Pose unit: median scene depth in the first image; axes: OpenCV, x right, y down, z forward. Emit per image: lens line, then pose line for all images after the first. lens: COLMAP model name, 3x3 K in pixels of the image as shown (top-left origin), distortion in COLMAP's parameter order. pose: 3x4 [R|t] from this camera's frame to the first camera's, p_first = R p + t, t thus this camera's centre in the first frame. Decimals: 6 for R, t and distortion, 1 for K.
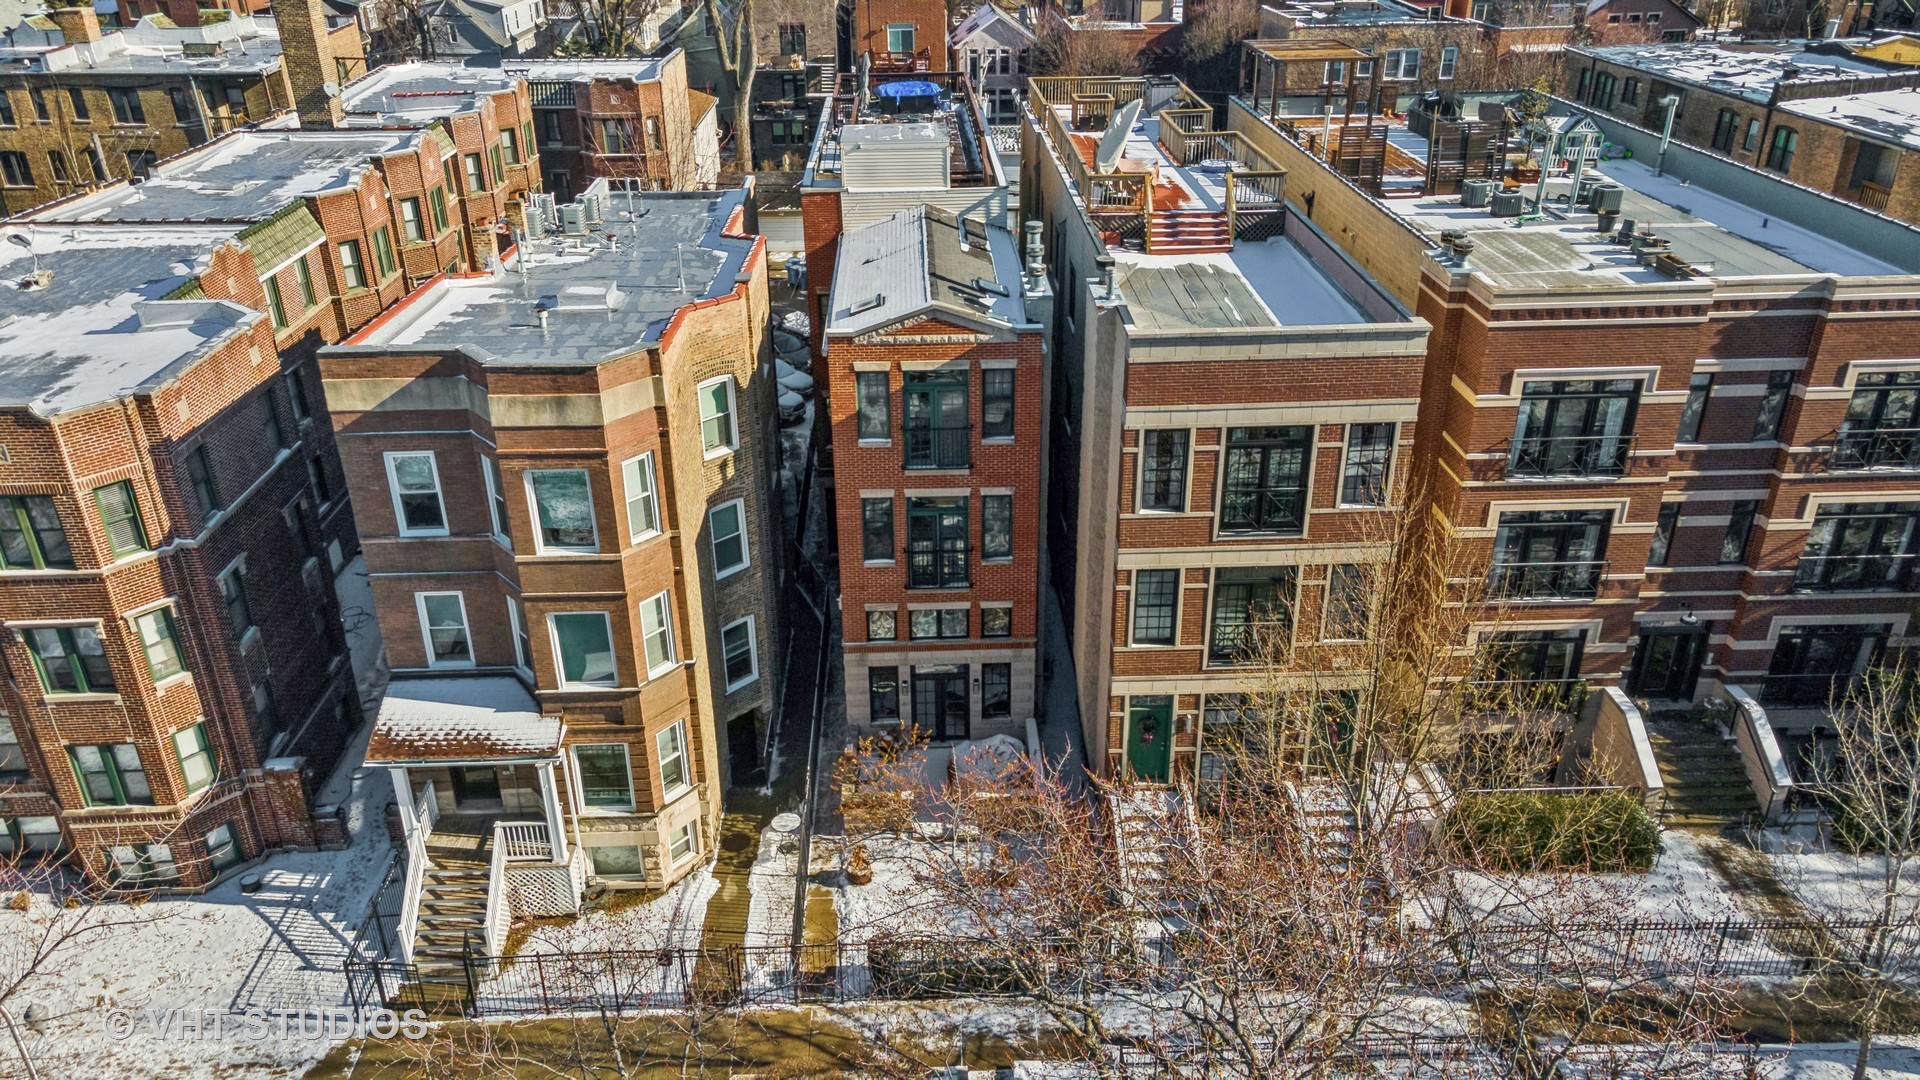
lens RADIAL K [[1393.1, 0, 956.9], [0, 1393.1, 538.6], [0, 0, 1]] dist [0.002881, 0.057095]
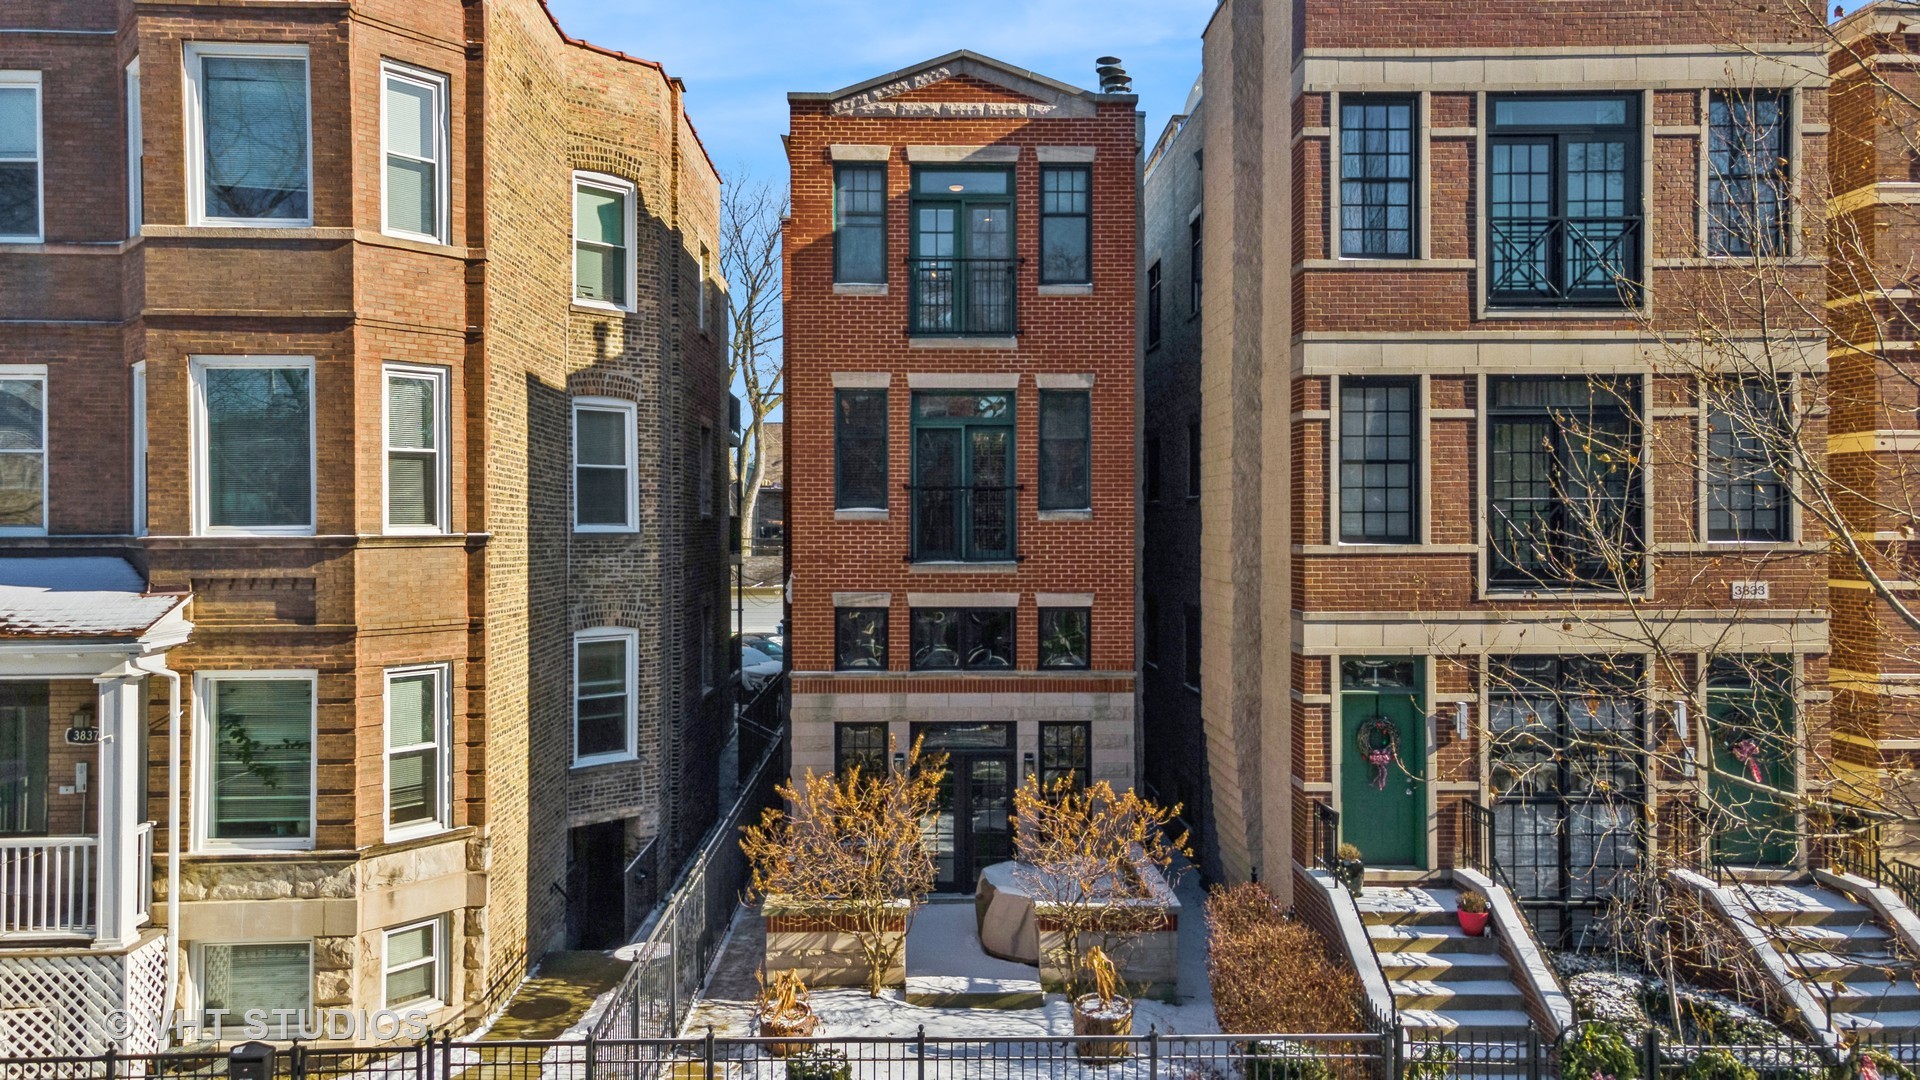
lens RADIAL K [[1393.1, 0, 956.9], [0, 1393.1, 538.6], [0, 0, 1]] dist [0.002881, 0.057095]
pose [[0.999939, 0.006191, -0.009115, -0.011619], [-0.009610, 0.894657, -0.446651, 0.305894], [0.005390, 0.446711, 0.894662, 0.528821]]
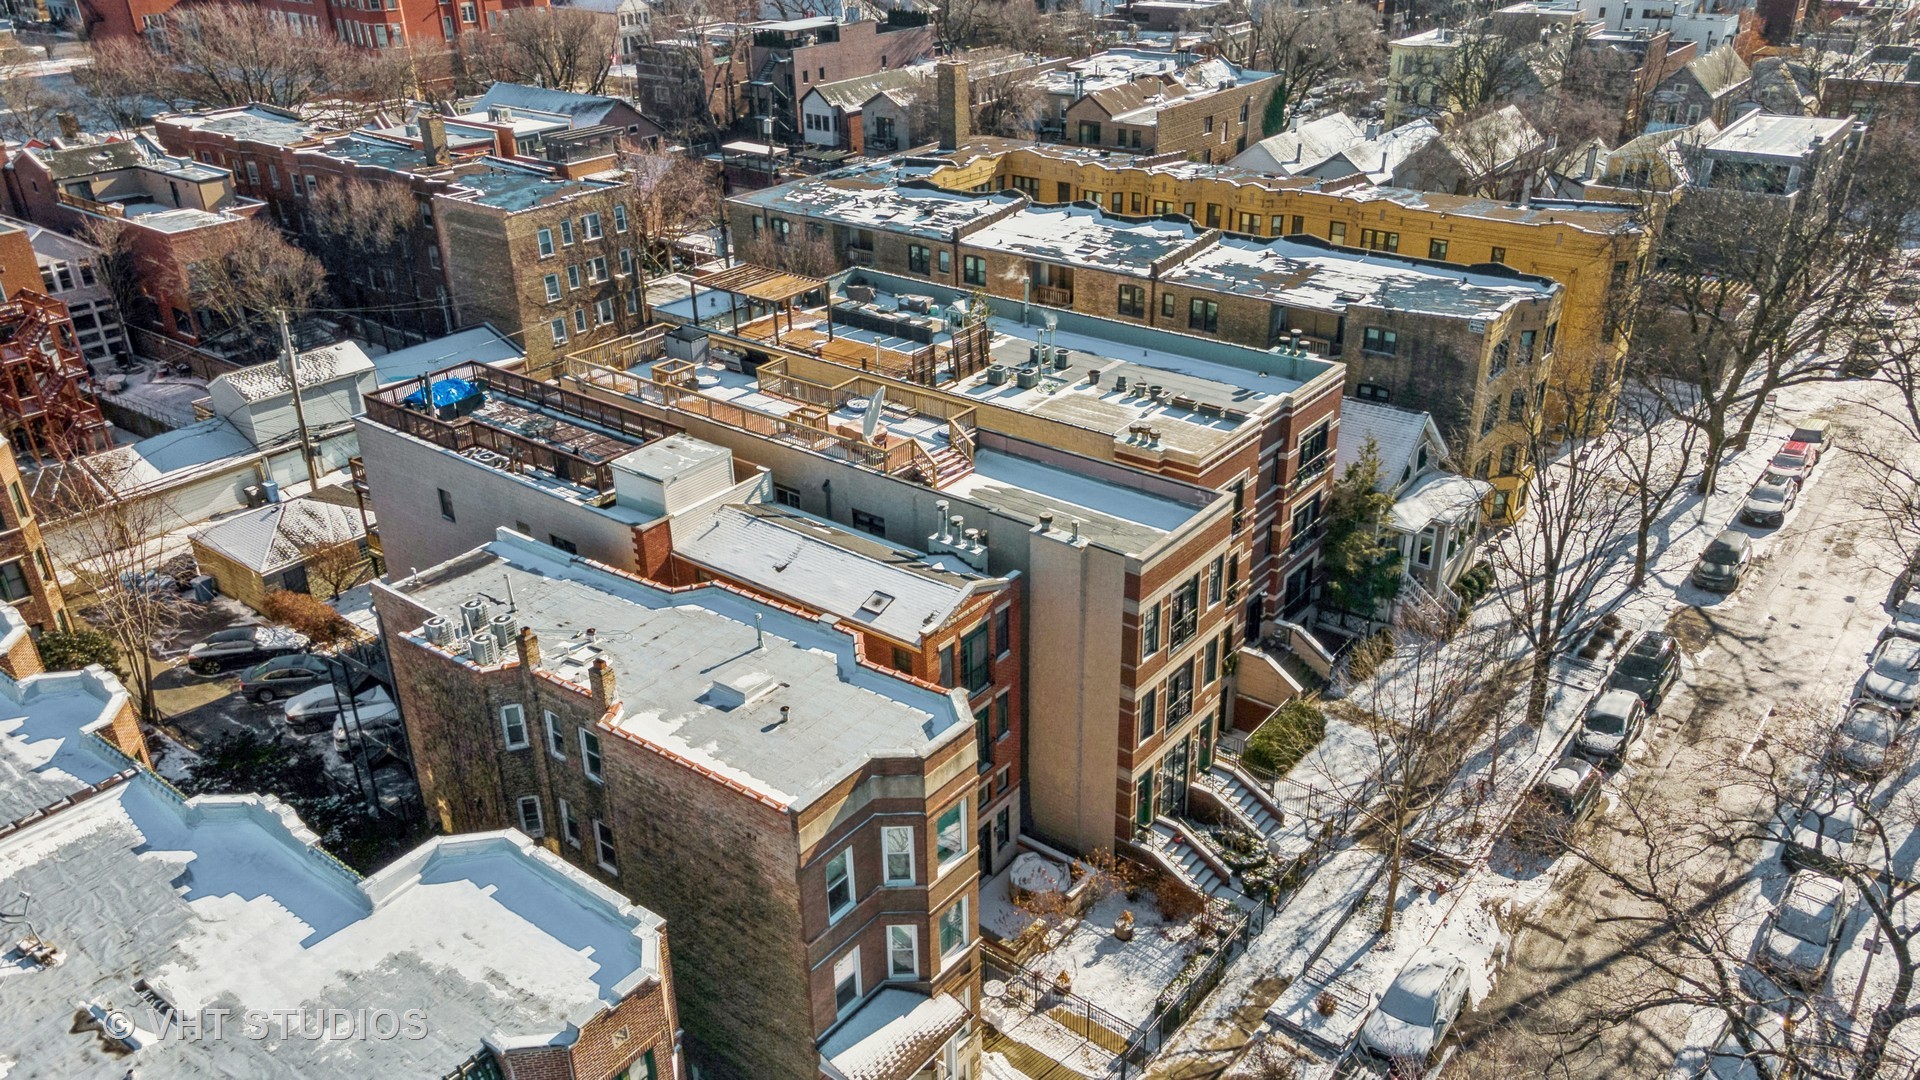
lens RADIAL K [[1393.1, 0, 956.9], [0, 1393.1, 538.6], [0, 0, 1]] dist [0.002881, 0.057095]
pose [[0.664330, -0.335594, 0.667865, -0.929593], [0.347804, 0.929700, 0.121200, -0.381372], [-0.661588, 0.151769, 0.734348, -0.014503]]
